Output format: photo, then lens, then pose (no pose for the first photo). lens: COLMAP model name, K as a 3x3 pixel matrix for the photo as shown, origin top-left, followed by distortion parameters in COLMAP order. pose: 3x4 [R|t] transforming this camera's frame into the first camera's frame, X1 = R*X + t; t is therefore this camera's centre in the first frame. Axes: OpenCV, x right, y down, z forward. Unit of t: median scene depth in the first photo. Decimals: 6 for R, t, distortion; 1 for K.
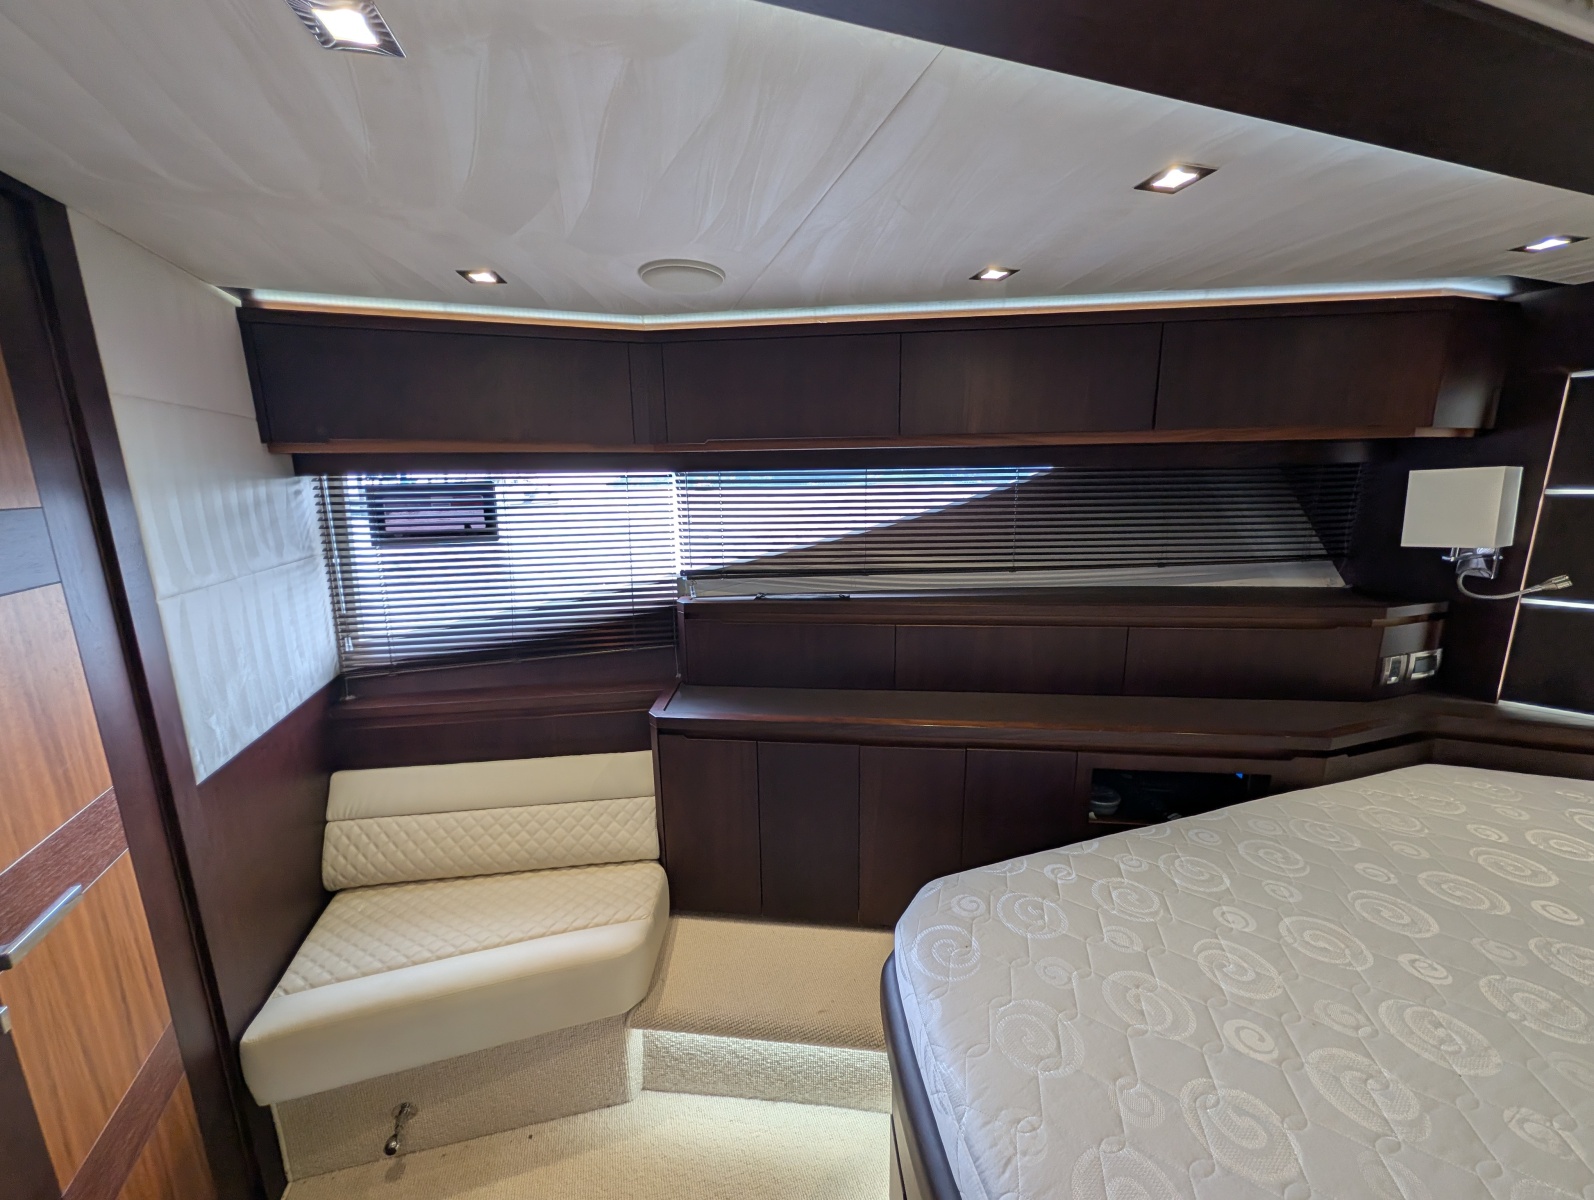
lens RADIAL K [[611.5, 0, 790.2], [0, 611.5, 597.1], [0, 0, 1]] dist [0.000622, -0.000379]
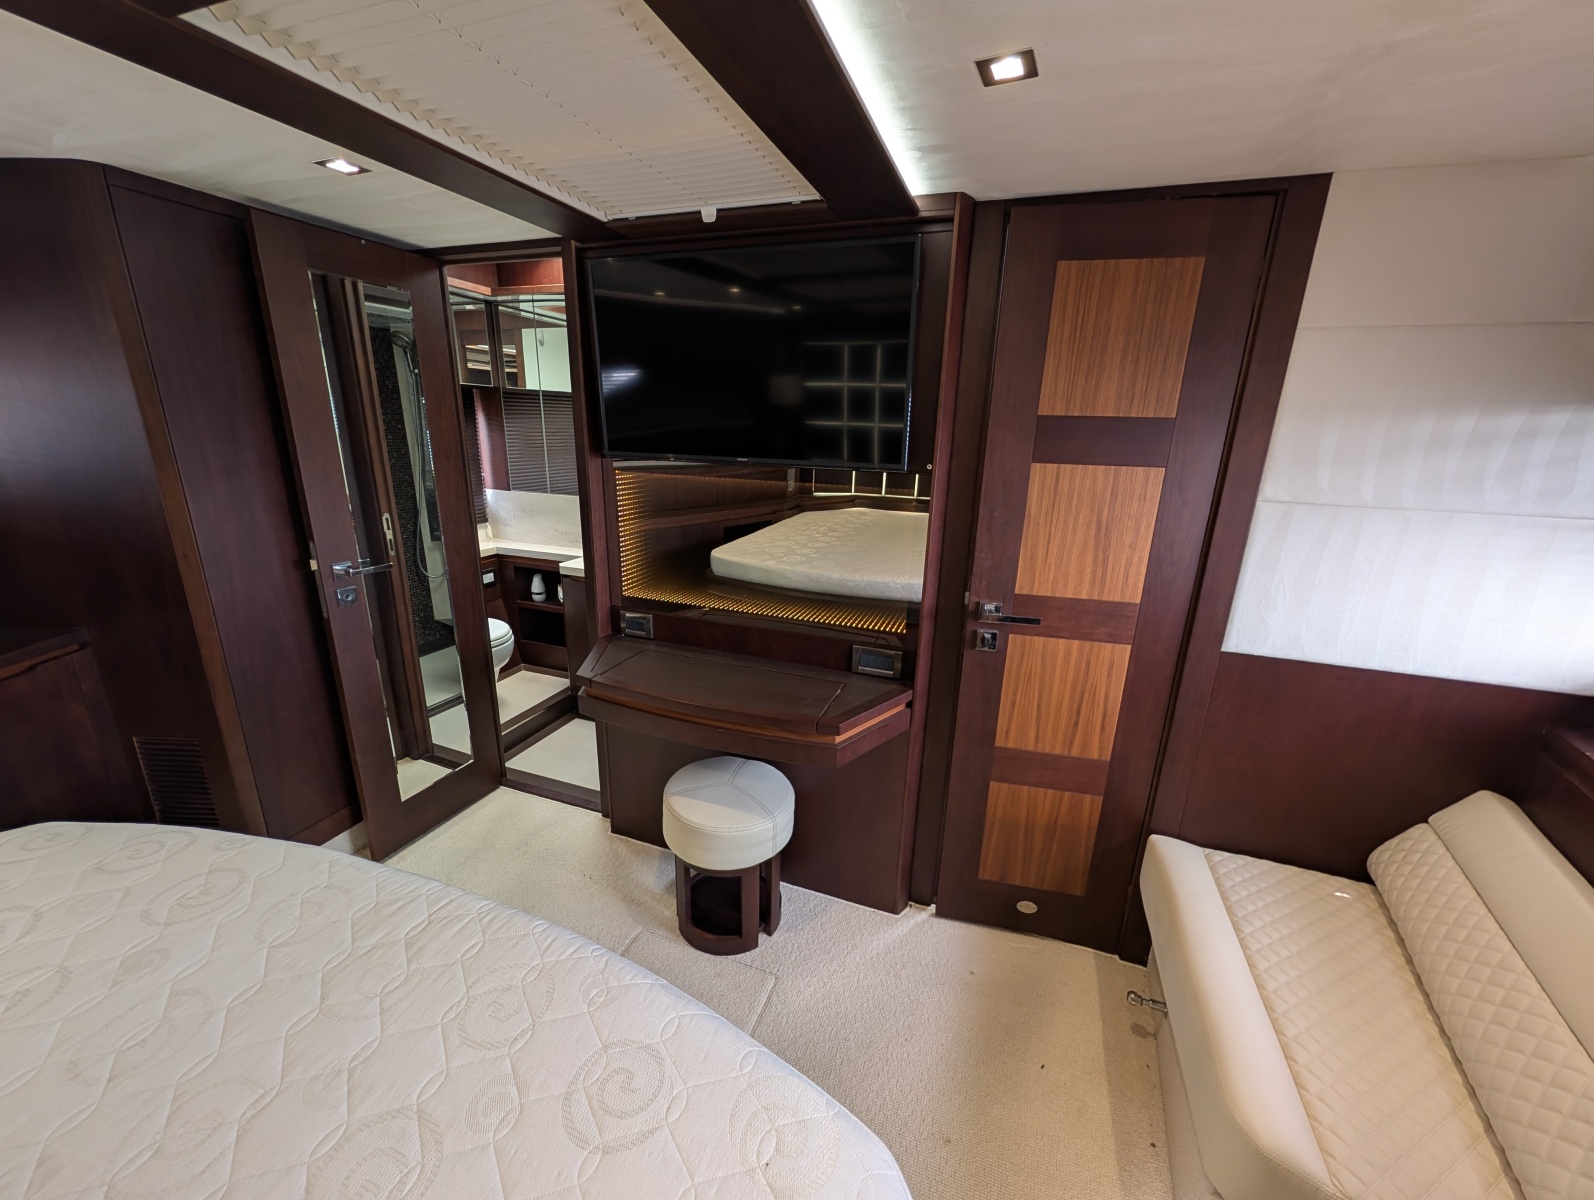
lens RADIAL K [[611.5, 0, 797.7], [0, 611.5, 599.9], [0, 0, 1]] dist [0.000622, -0.000379]
pose [[-0.607410, 0.213232, -0.765235, 0.505049], [-0.175498, 0.903480, 0.391056, -0.128249], [0.774760, 0.371829, -0.511361, 0.929296]]
